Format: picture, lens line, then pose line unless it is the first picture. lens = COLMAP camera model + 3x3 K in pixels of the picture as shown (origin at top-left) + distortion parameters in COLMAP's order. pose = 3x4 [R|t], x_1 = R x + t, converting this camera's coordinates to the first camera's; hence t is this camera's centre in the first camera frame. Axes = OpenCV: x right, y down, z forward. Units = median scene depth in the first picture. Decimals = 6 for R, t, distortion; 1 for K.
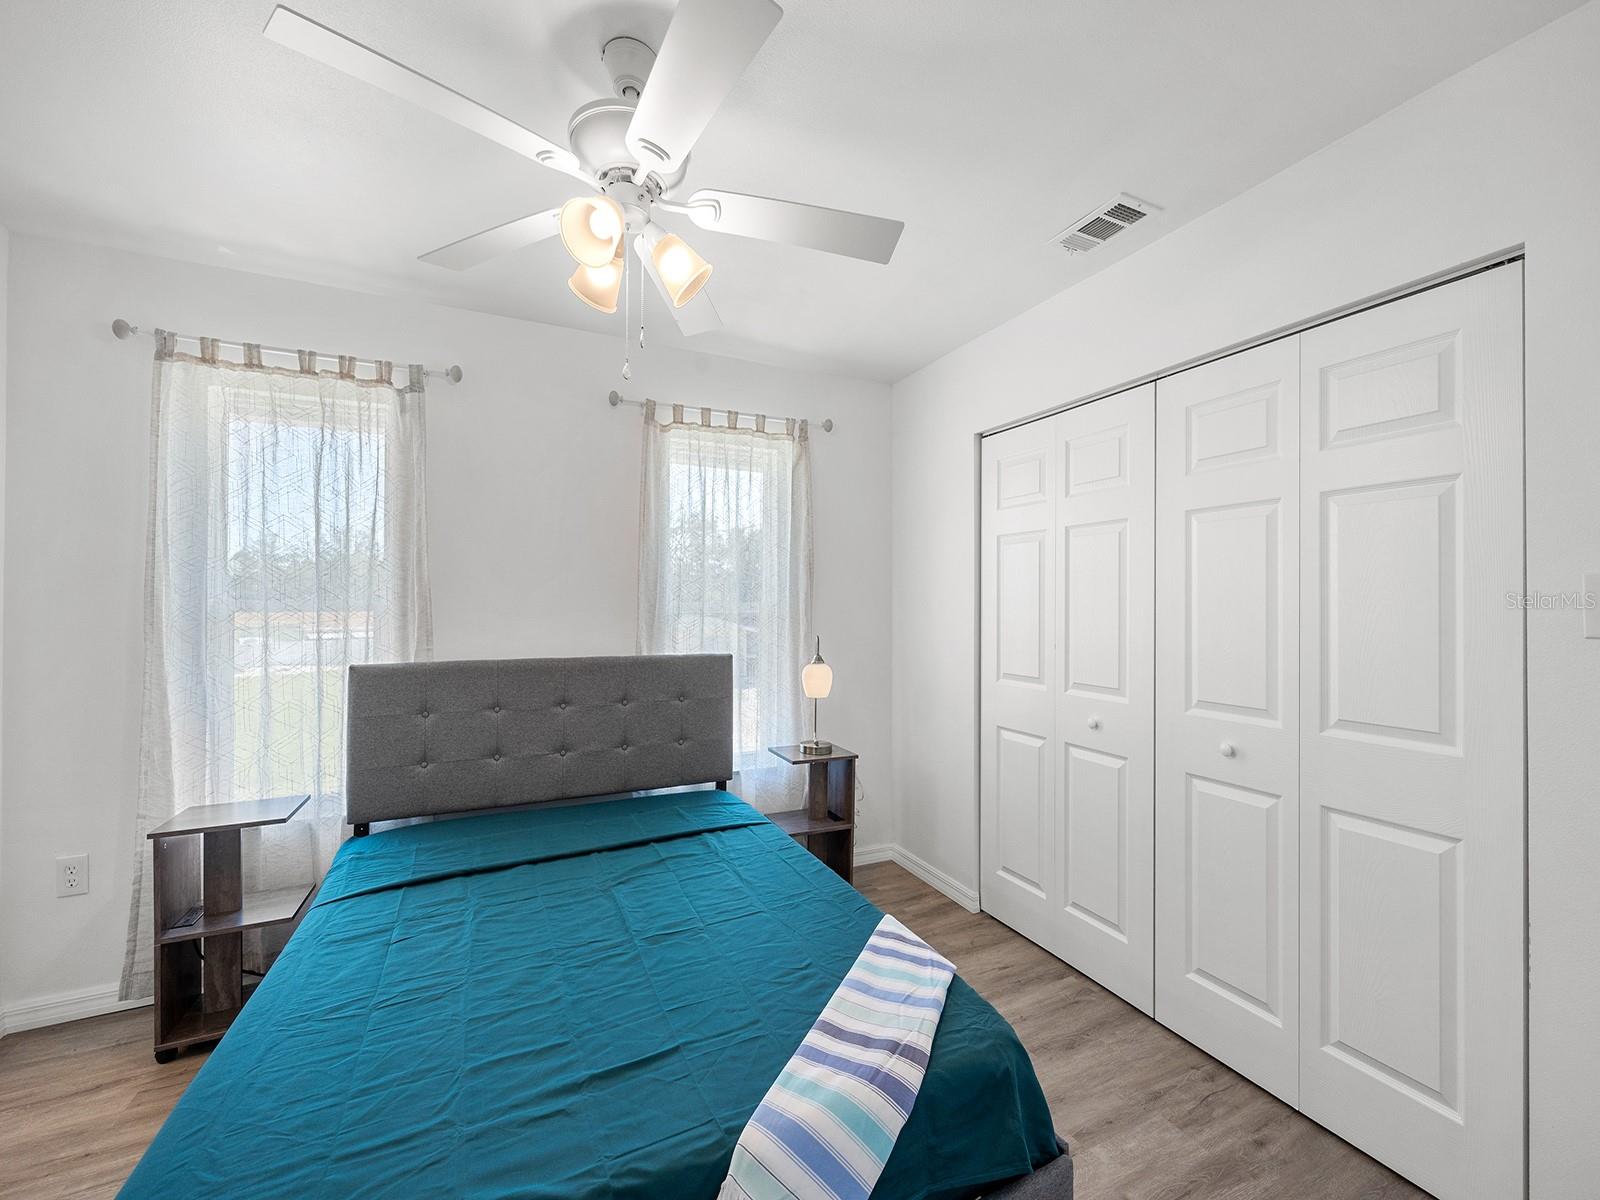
lens RADIAL K [[645.6, 0, 809.0], [0, 645.6, 604.4], [0, 0, 1]] dist [-0.003097, -0.000346]
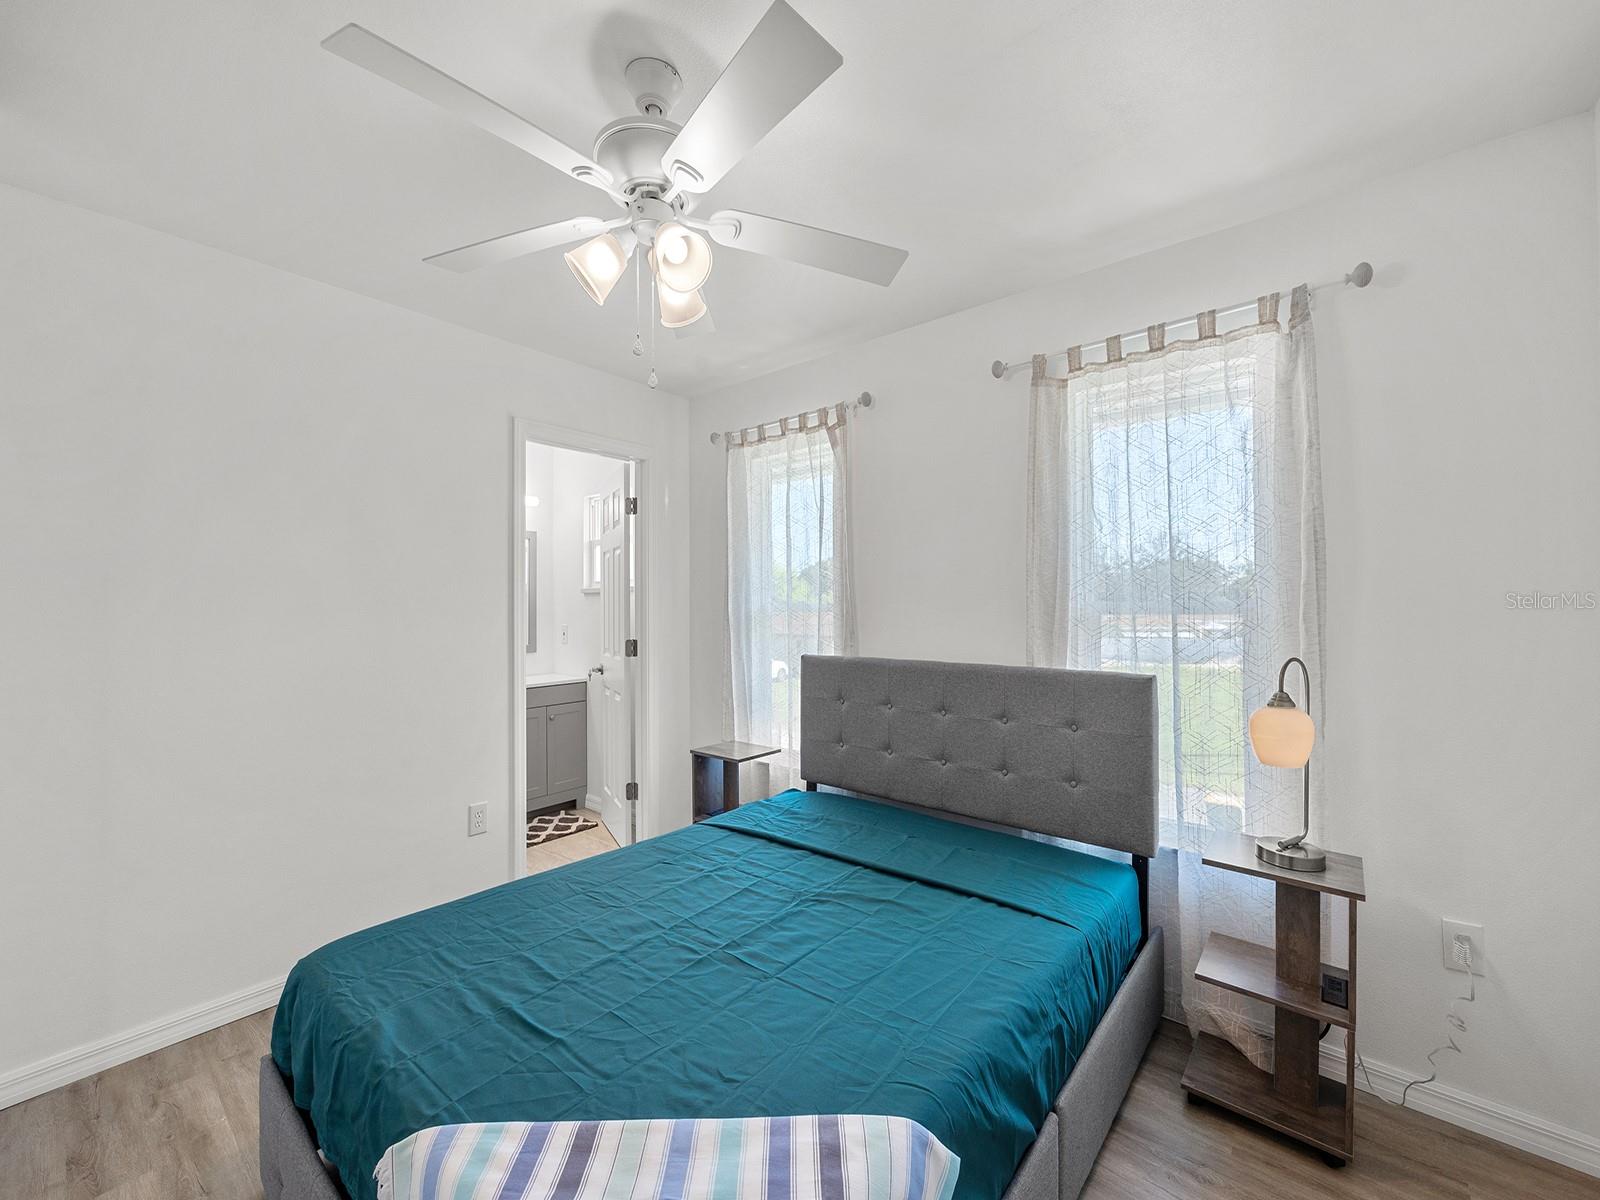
lens RADIAL K [[645.6, 0, 806.2], [0, 645.6, 601.9], [0, 0, 1]] dist [-0.003097, -0.000346]
pose [[0.410722, -0.012157, -0.911680, 0.399392], [0.002465, 0.999922, -0.012223, 0.005661], [0.911757, 0.002774, 0.410720, 0.422726]]
